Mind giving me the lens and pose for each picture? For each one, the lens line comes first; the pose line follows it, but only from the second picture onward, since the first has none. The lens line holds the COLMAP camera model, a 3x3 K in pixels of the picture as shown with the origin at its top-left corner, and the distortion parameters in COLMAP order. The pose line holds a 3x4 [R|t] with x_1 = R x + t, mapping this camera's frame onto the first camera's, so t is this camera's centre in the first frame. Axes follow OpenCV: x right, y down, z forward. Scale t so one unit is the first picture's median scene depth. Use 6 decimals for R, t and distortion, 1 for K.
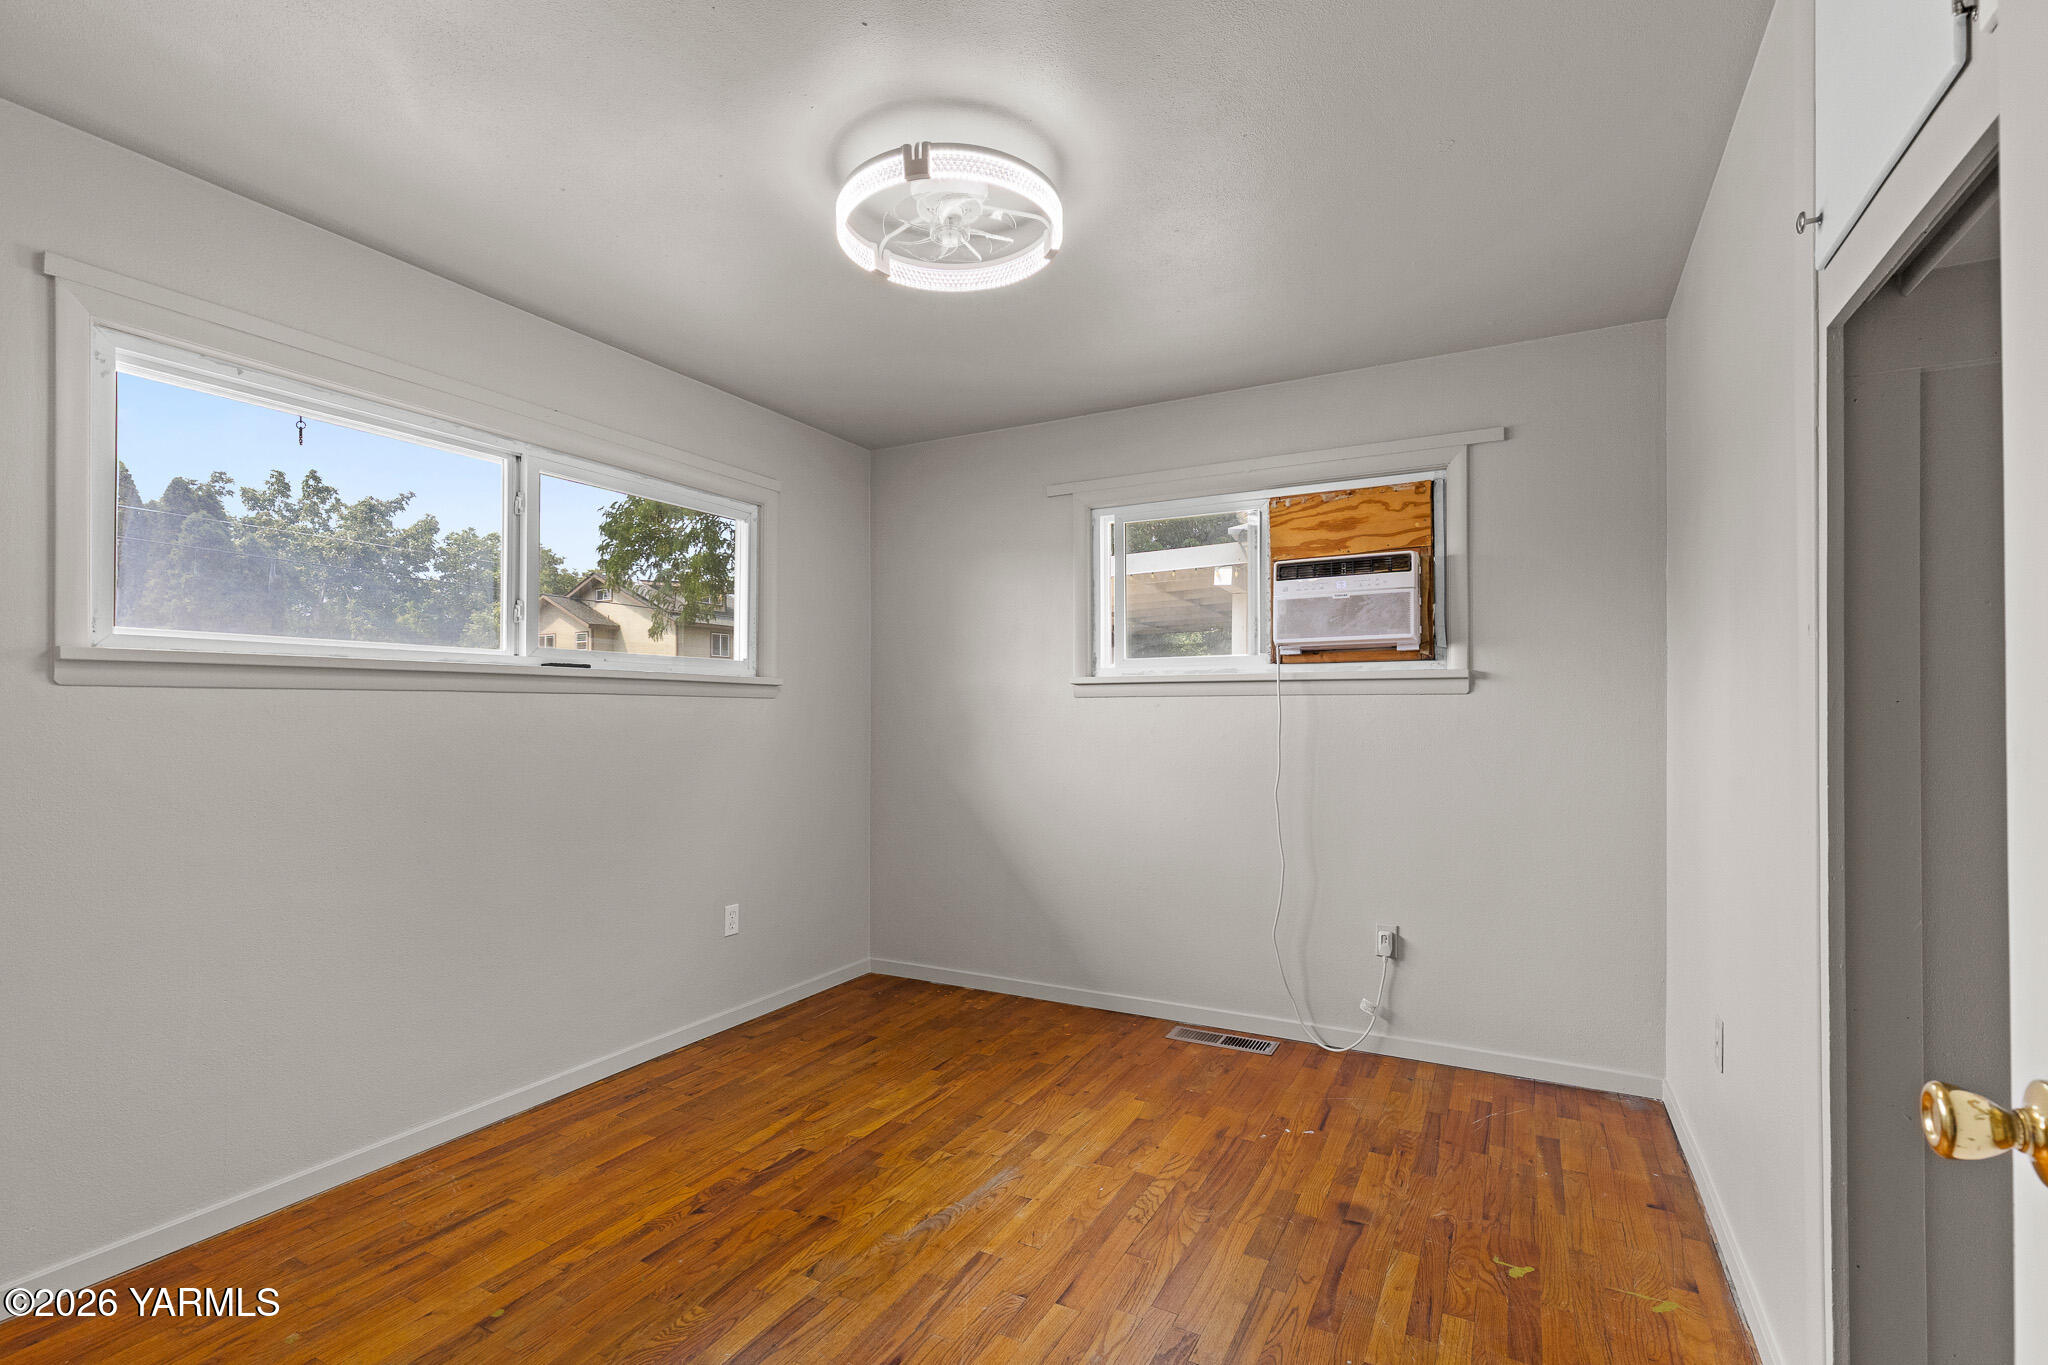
lens RADIAL K [[932.5, 0, 1026.2], [0, 932.5, 704.9], [0, 0, 1]] dist [0.007276, -0.000312]
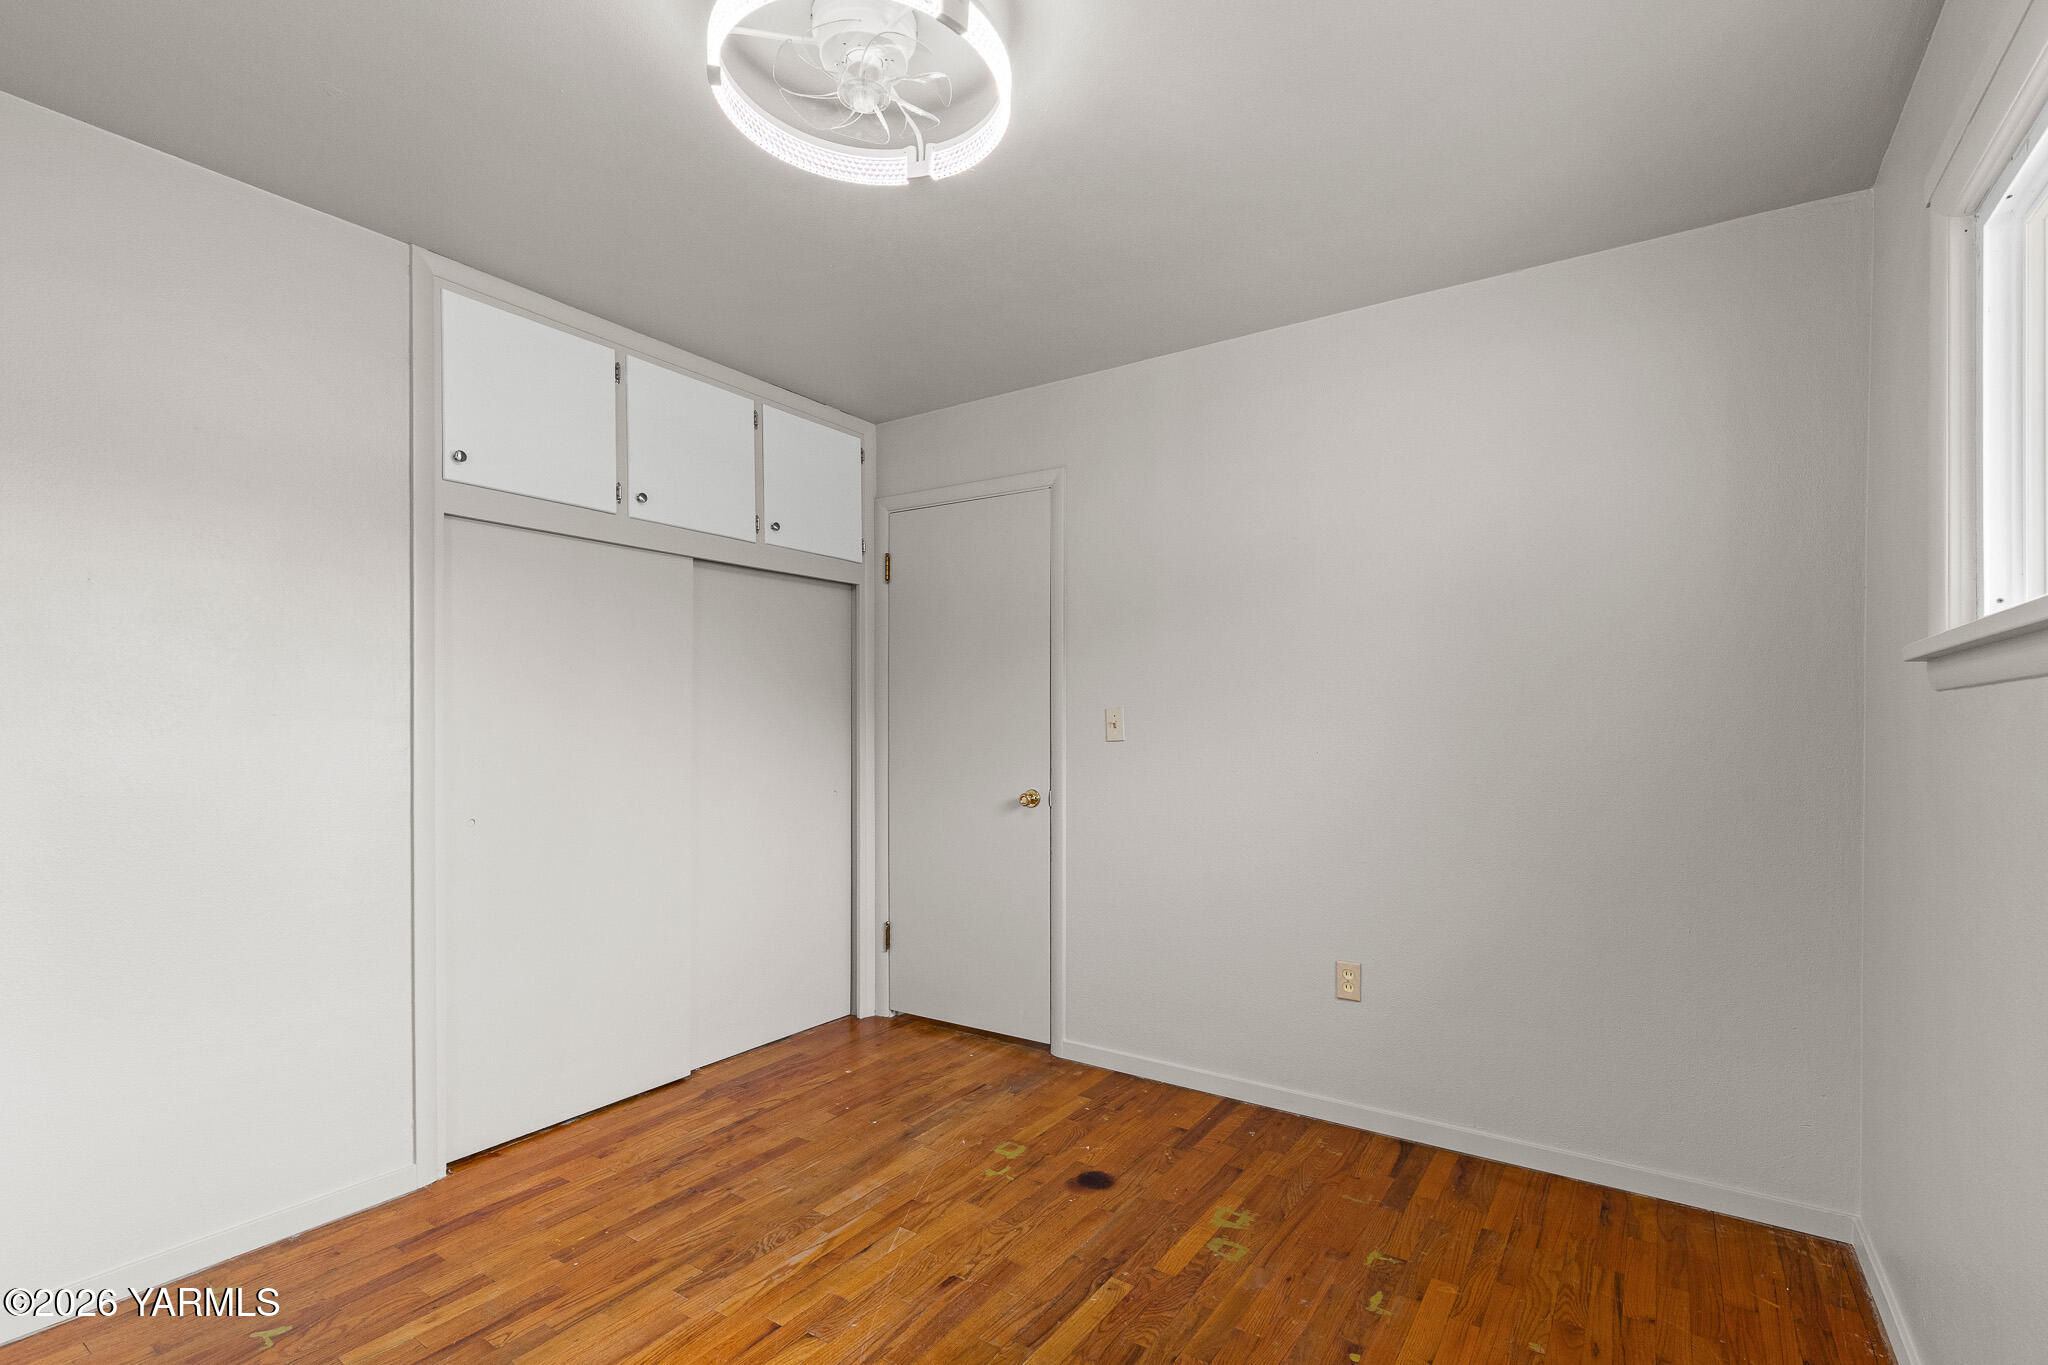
lens RADIAL K [[932.5, 0, 1026.2], [0, 932.5, 704.9], [0, 0, 1]] dist [0.007276, -0.000312]
pose [[-0.995290, 0.003729, 0.096867, -0.326301], [0.002151, 0.999863, -0.016391, 0.003187], [-0.096915, -0.016106, -0.995162, 1.987128]]
